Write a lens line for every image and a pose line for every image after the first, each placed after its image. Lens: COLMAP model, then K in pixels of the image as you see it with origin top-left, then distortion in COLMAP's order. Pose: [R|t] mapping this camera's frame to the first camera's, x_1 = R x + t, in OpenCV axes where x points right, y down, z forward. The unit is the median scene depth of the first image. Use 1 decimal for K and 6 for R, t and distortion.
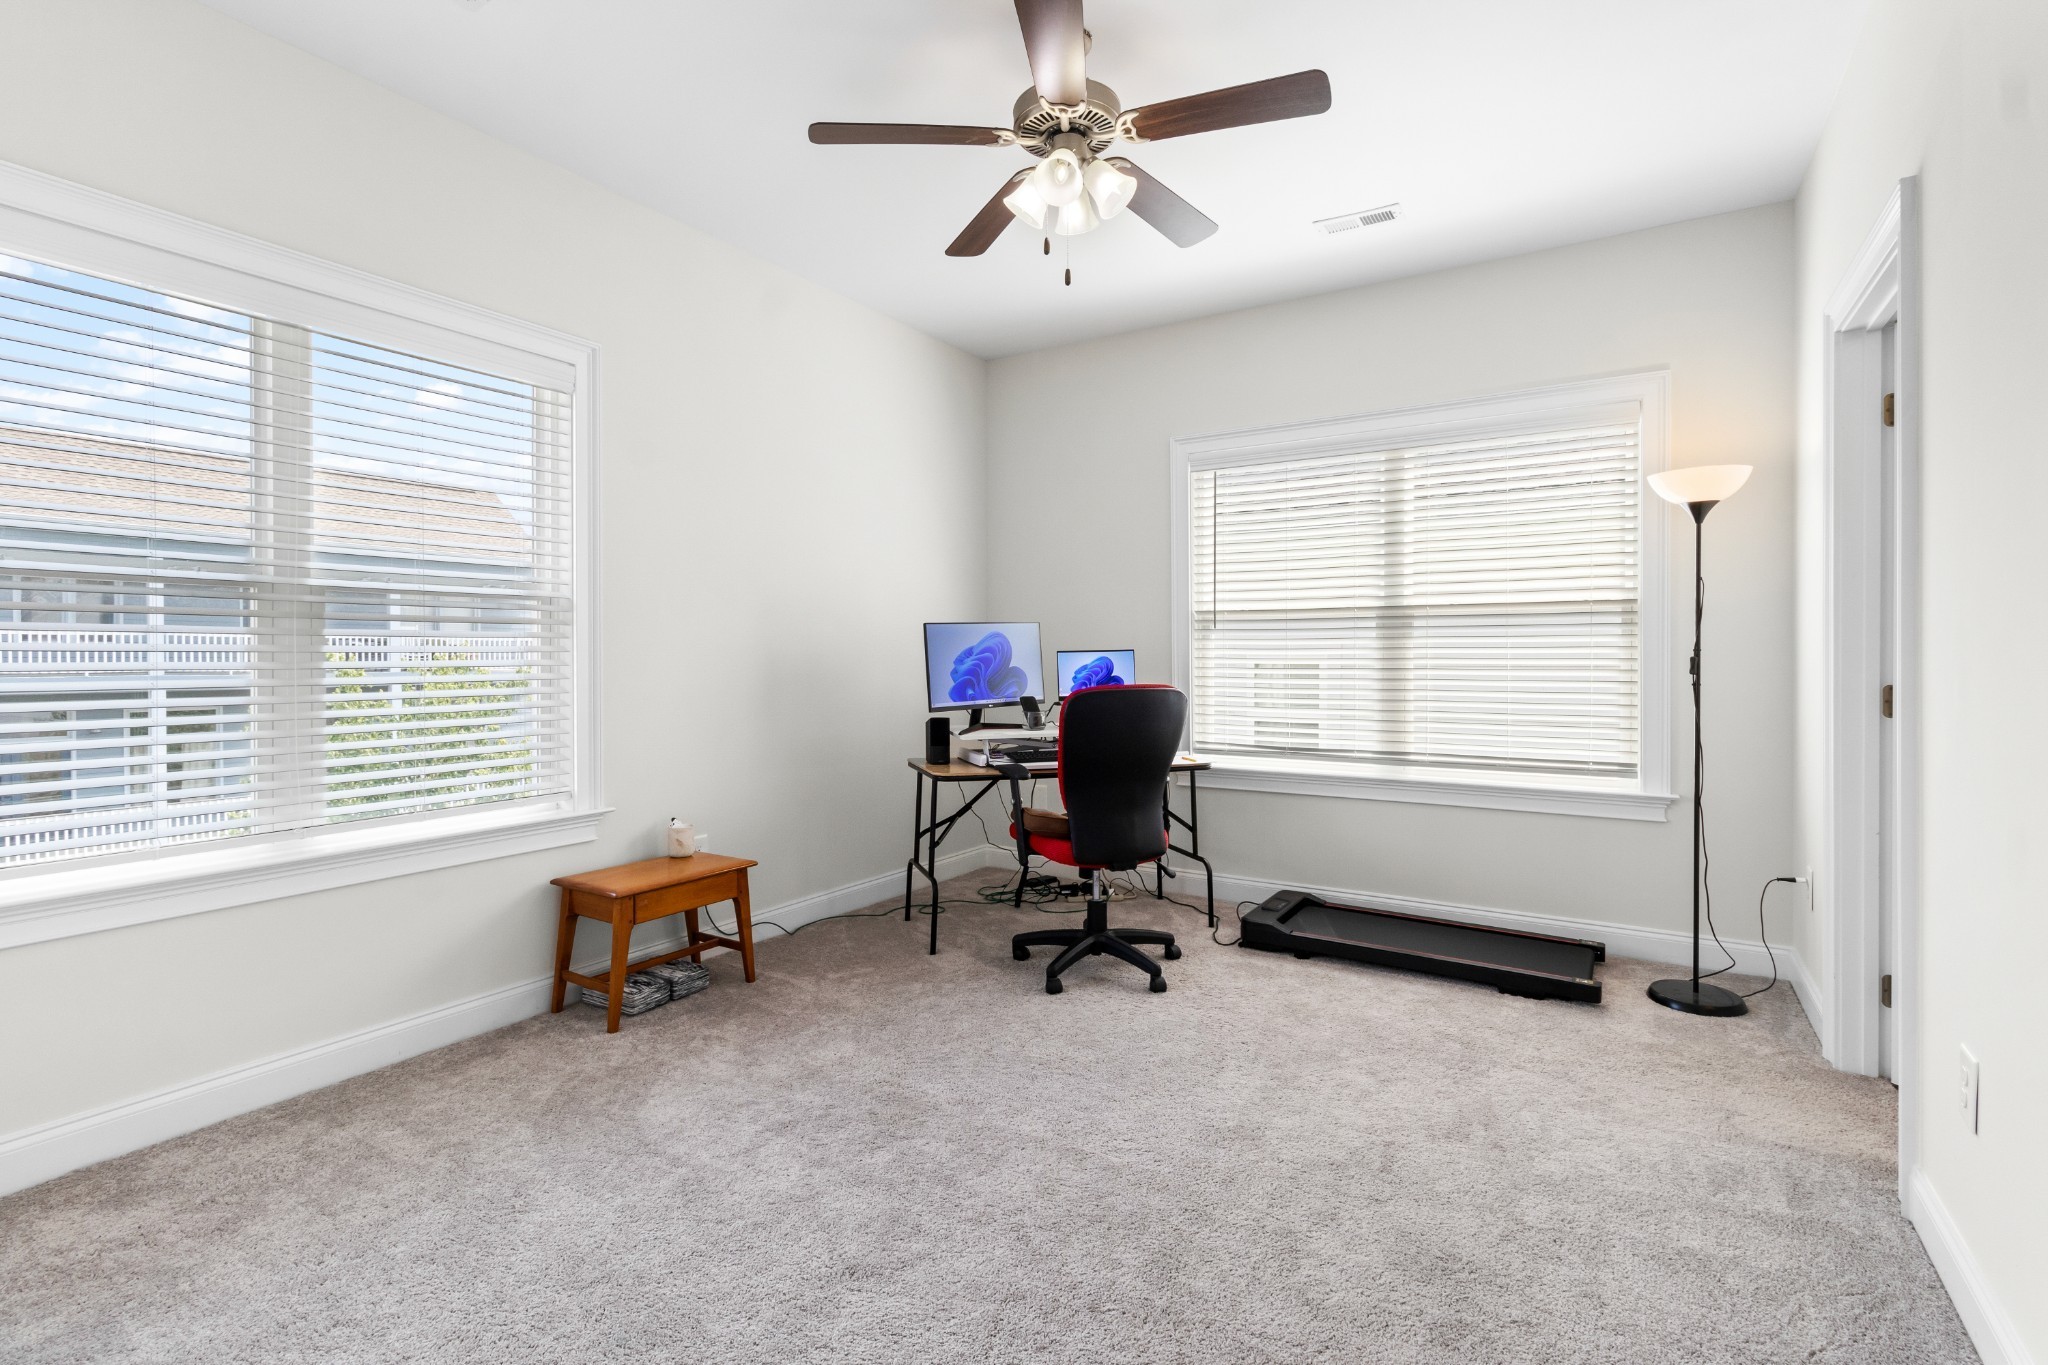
lens RADIAL K [[955.9, 0, 1035.1], [0, 955.9, 662.4], [0, 0, 1]] dist [0.003582, 0.000187]
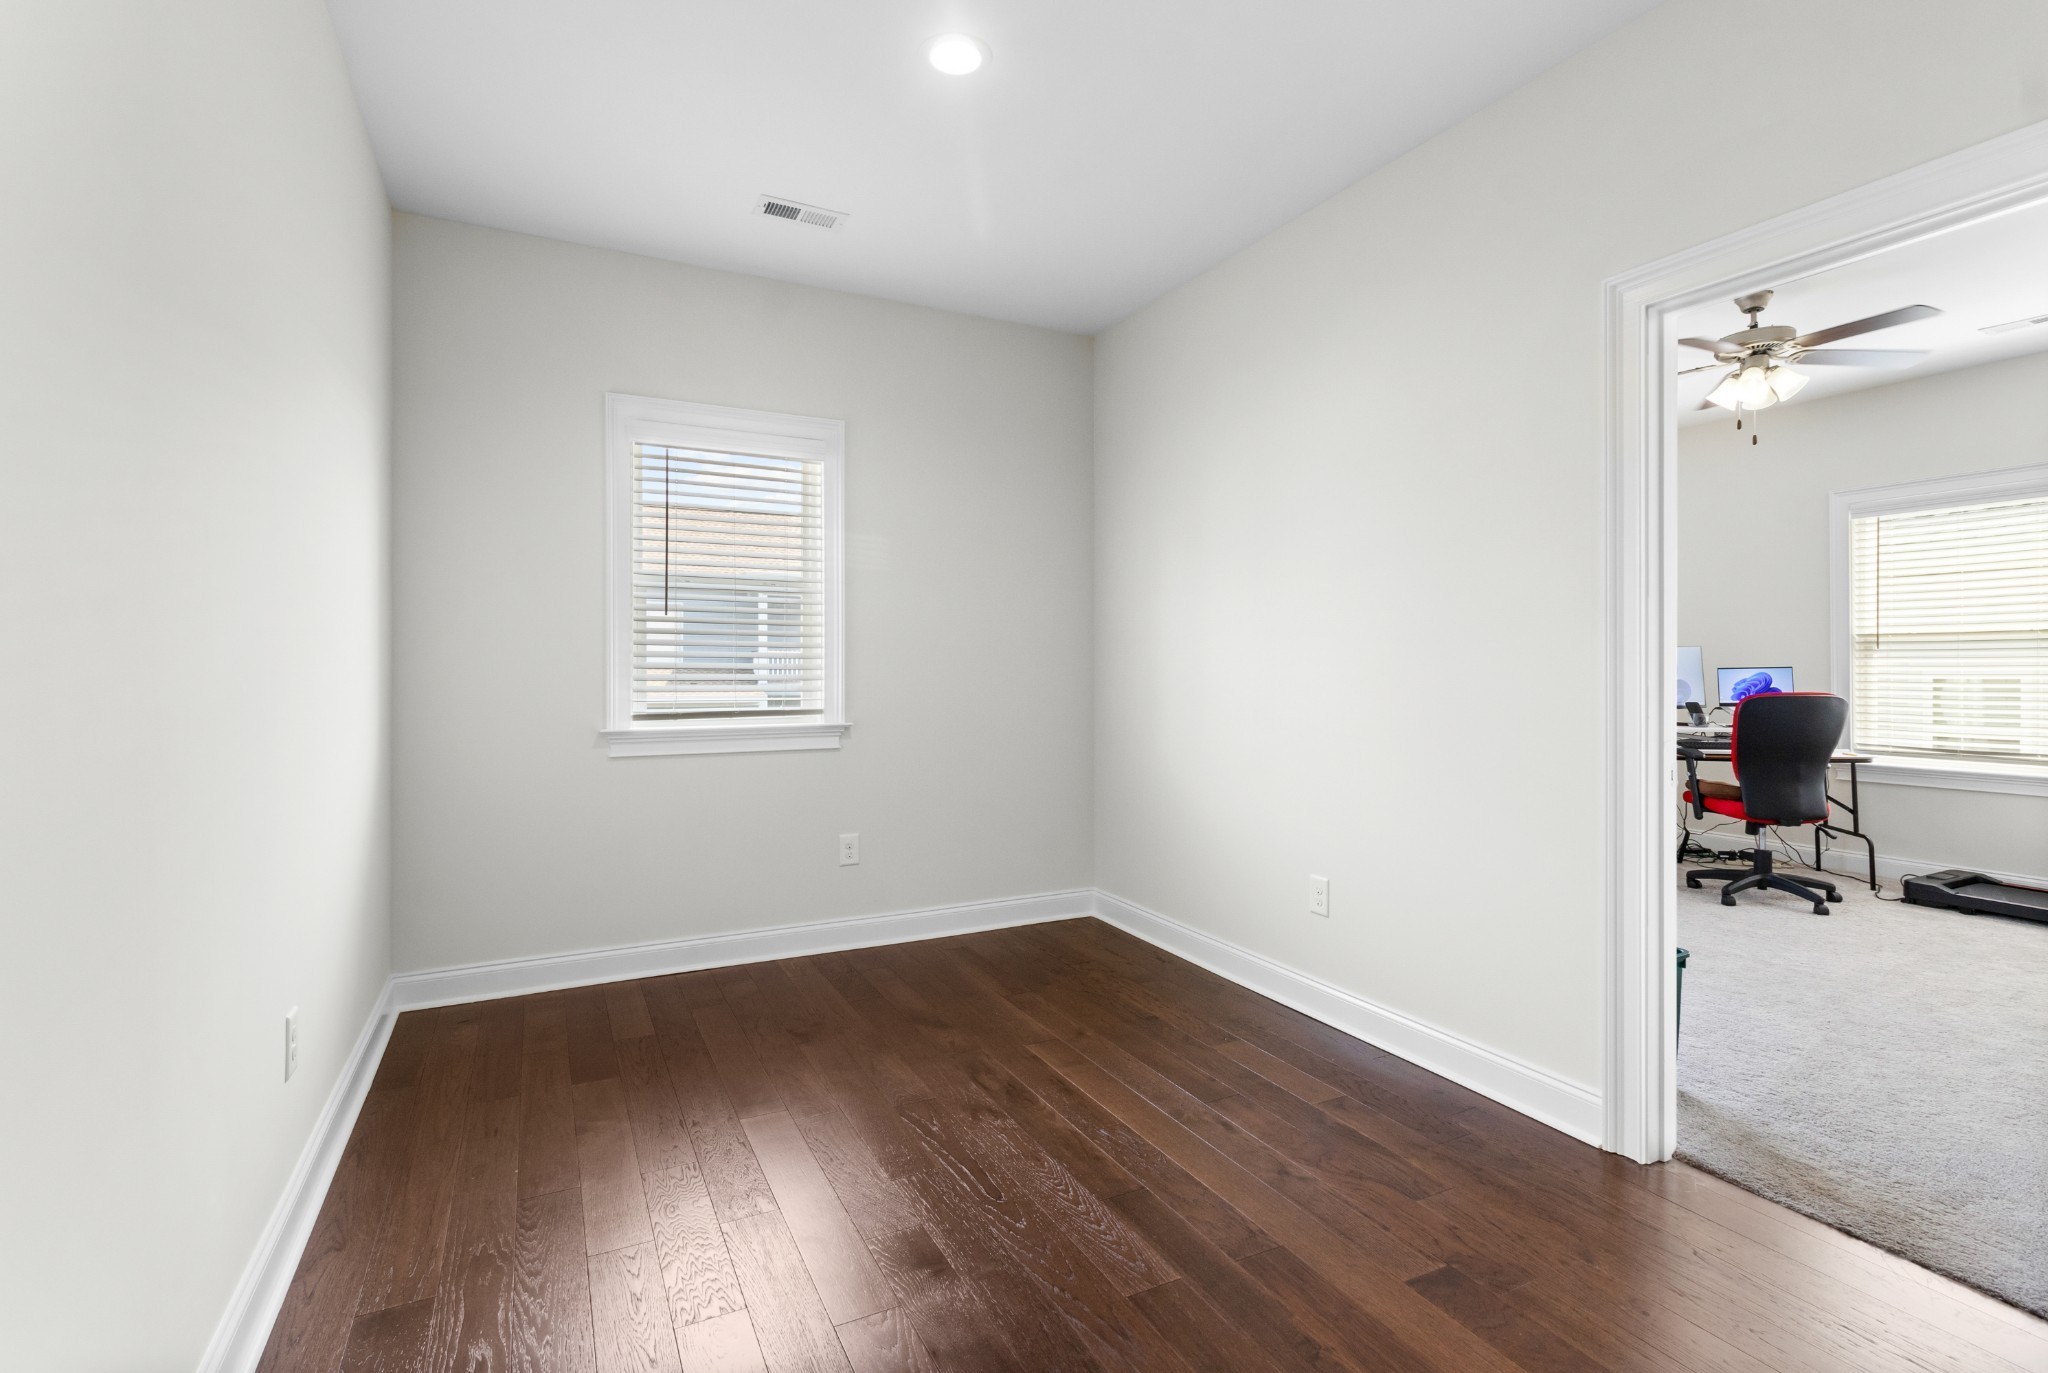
lens RADIAL K [[955.9, 0, 1035.1], [0, 955.9, 666.4], [0, 0, 1]] dist [0.003582, 0.000187]
pose [[0.856646, 0.001900, -0.515901, -0.106002], [-0.005636, 0.999968, -0.005676, -0.001215], [0.515874, 0.007770, 0.856630, -0.629251]]
